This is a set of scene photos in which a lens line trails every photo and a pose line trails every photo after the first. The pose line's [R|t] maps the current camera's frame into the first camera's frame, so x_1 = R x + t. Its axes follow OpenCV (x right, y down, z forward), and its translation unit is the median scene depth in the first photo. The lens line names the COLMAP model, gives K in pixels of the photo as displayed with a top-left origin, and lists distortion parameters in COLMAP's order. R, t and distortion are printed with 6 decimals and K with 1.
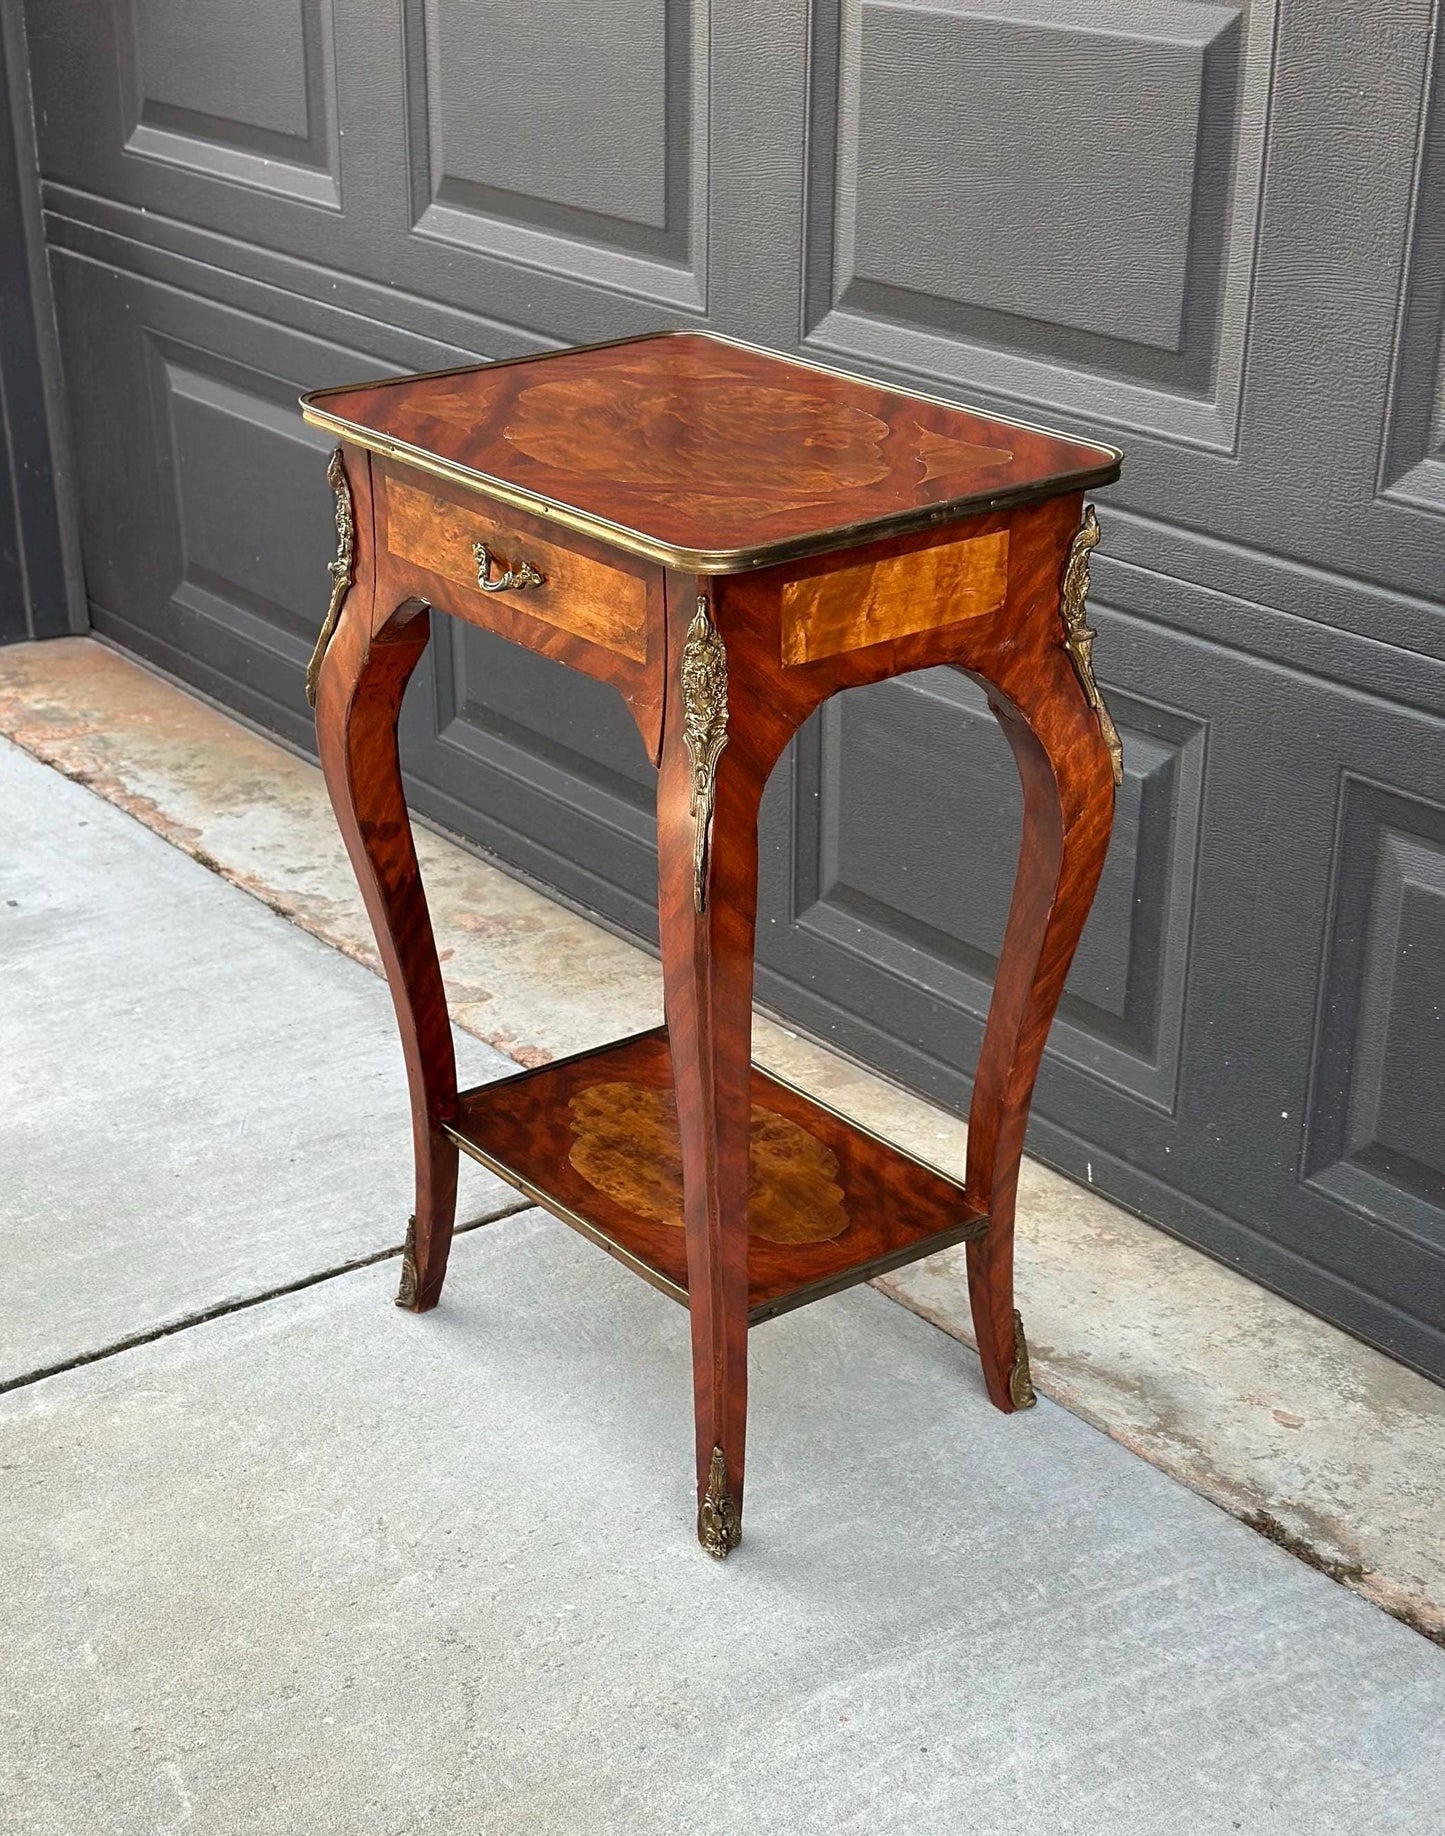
lens RADIAL K [[2896.6, 0, 677.4], [0, 2896.6, 1030.4], [0, 0, 1]] dist [0.131661, 0.000000]
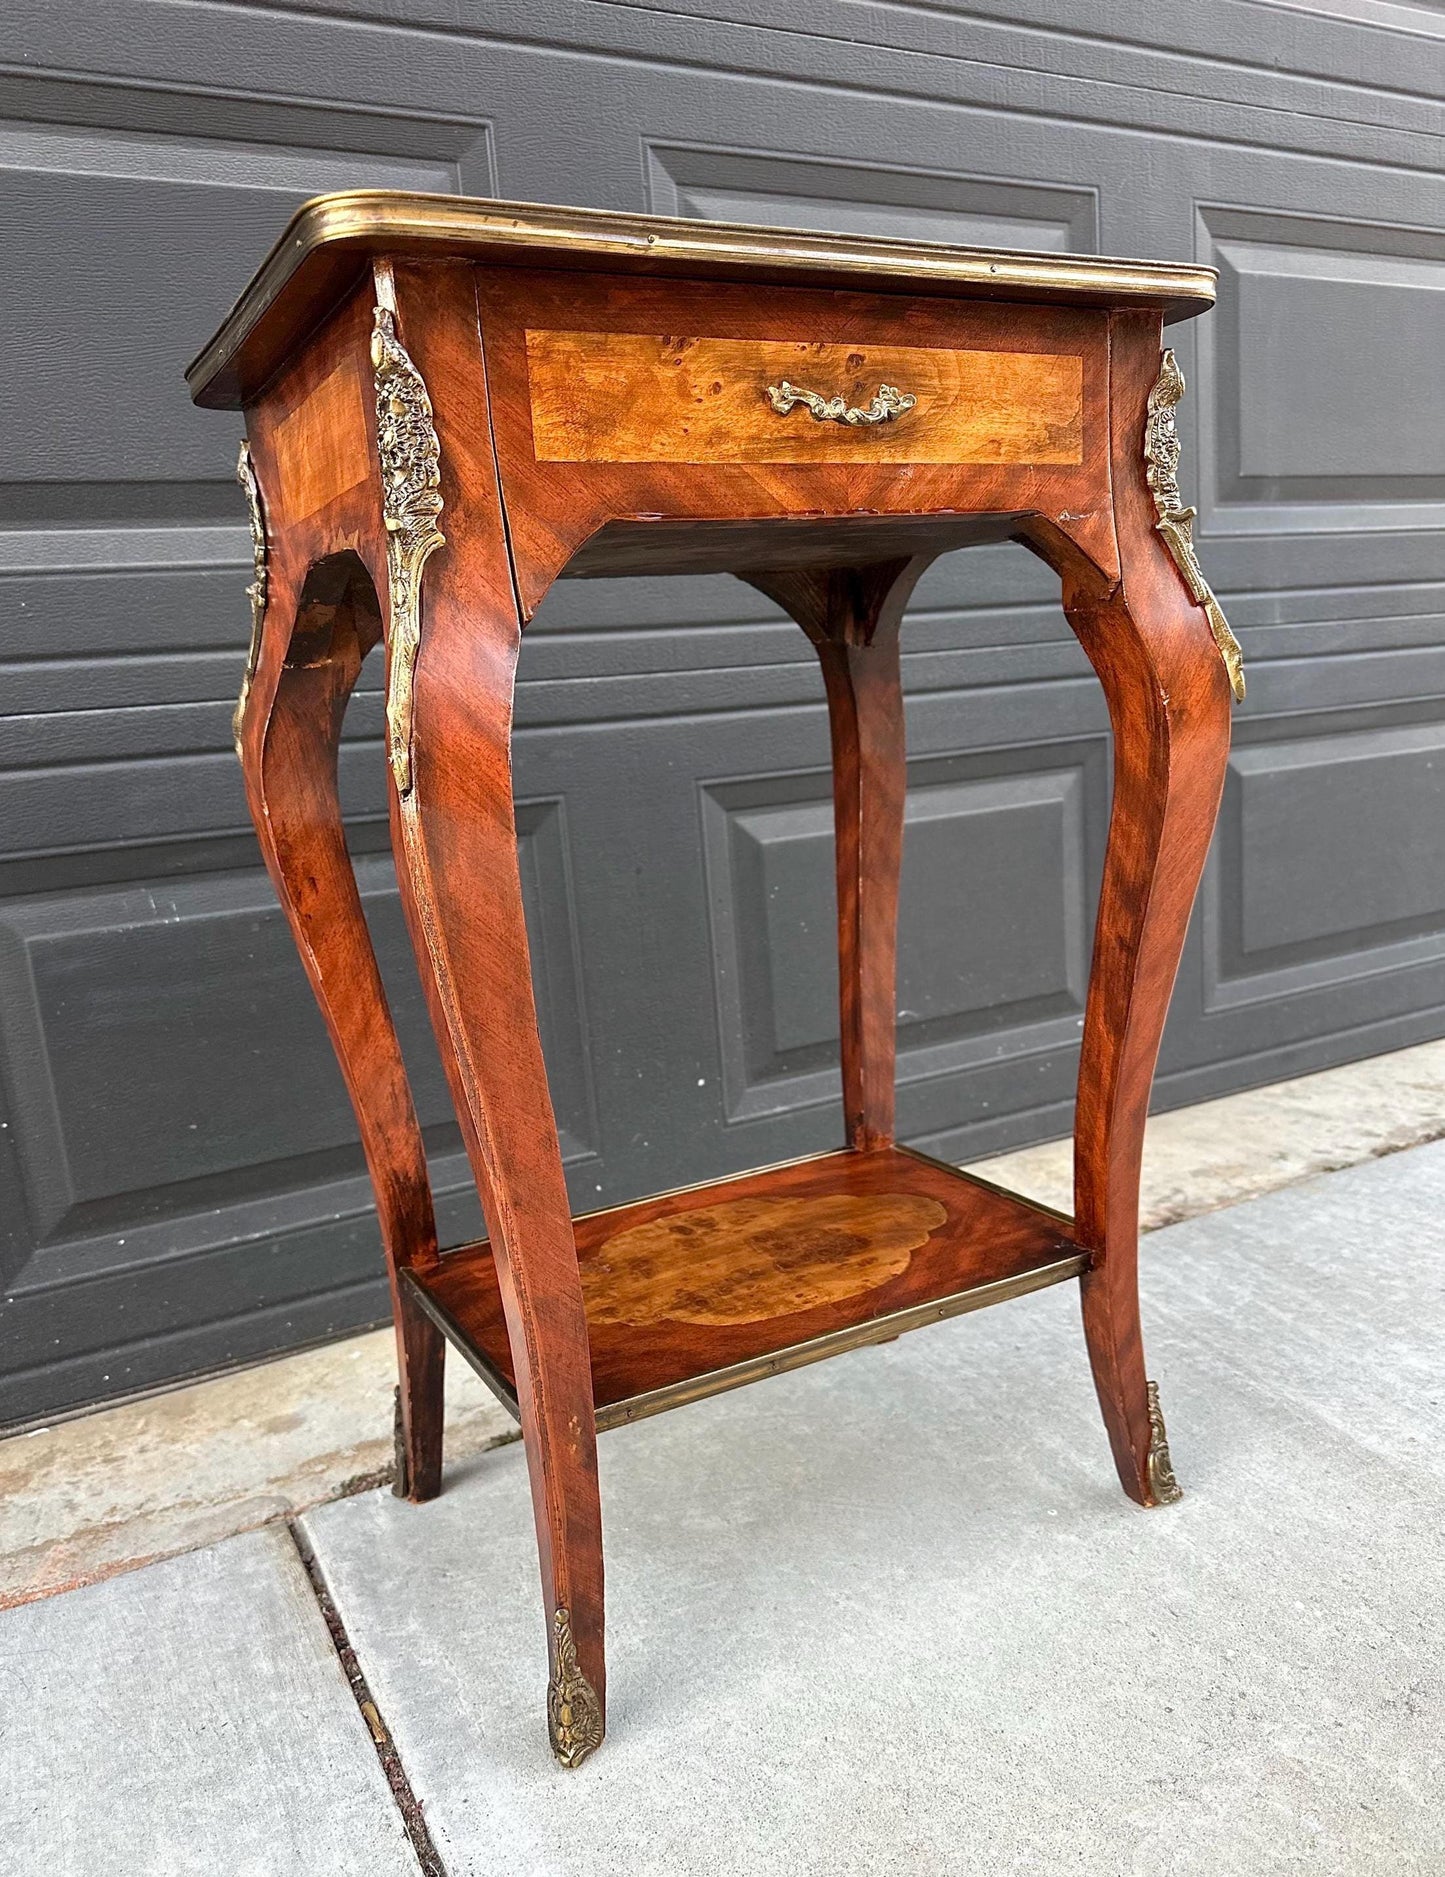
lens RADIAL K [[1391.1, 0, 708.5], [0, 1391.1, 988.8], [0, 0, 1]] dist [0.072980, -0.117974]
pose [[0.141683, -0.214209, 0.966458, -0.383553], [0.490516, 0.863211, 0.119415, -0.080795], [-0.859837, 0.457144, 0.227376, 0.899045]]
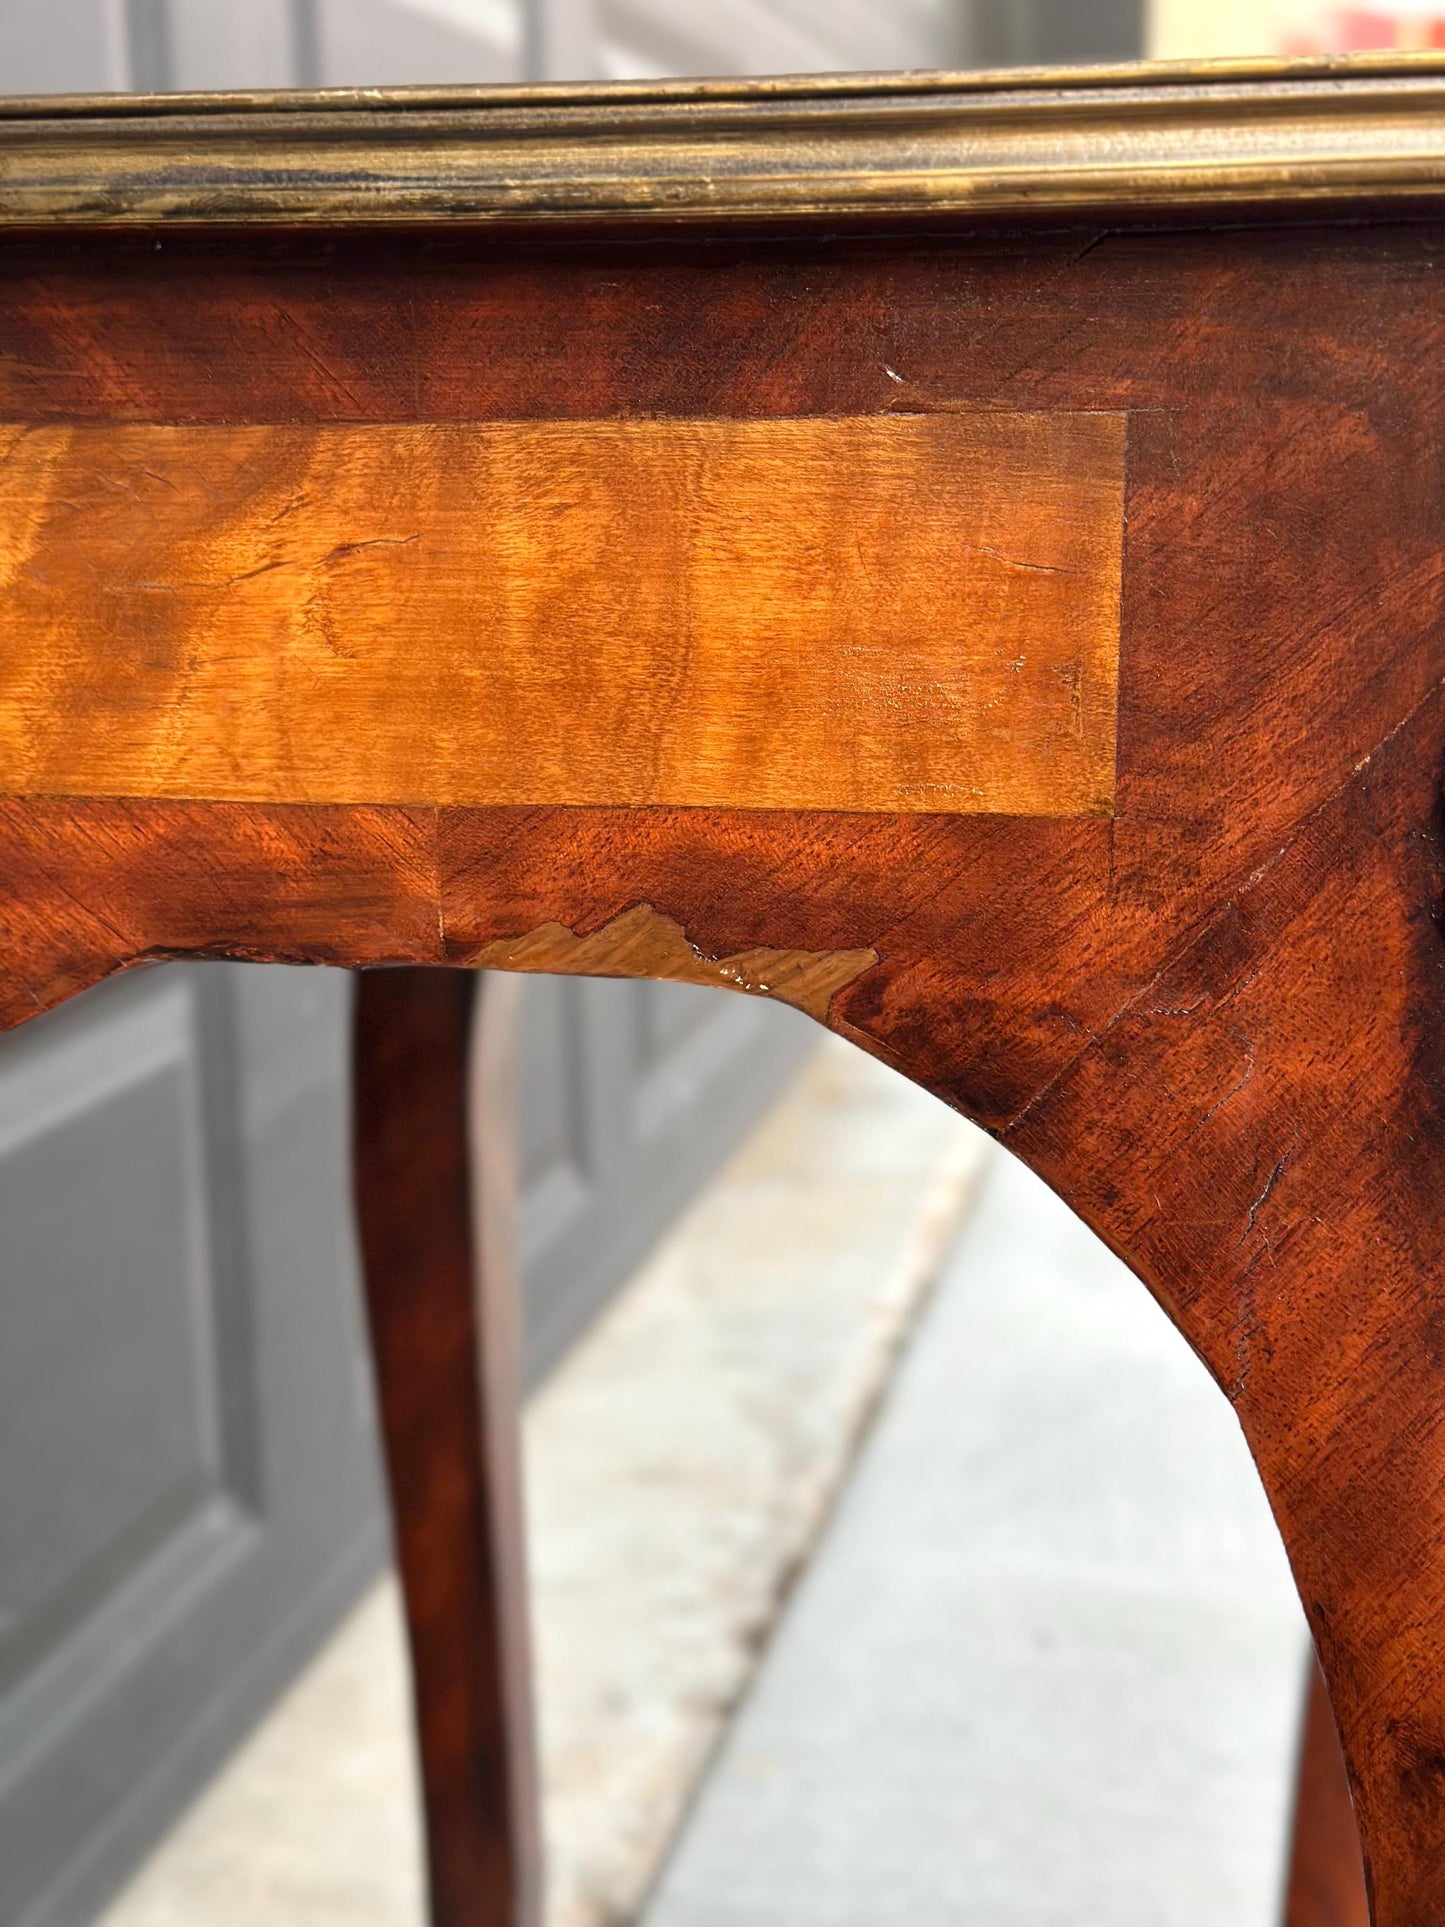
lens RADIAL K [[2793.7, 0, 721.7], [0, 2793.7, 960.4], [0, 0, 1]] dist [0.126642, 0.000000]
pose [[-0.656406, -0.136759, 0.741909, -0.200116], [0.337263, 0.826489, 0.450744, -0.251956], [-0.674822, 0.546089, -0.496388, 1.084741]]
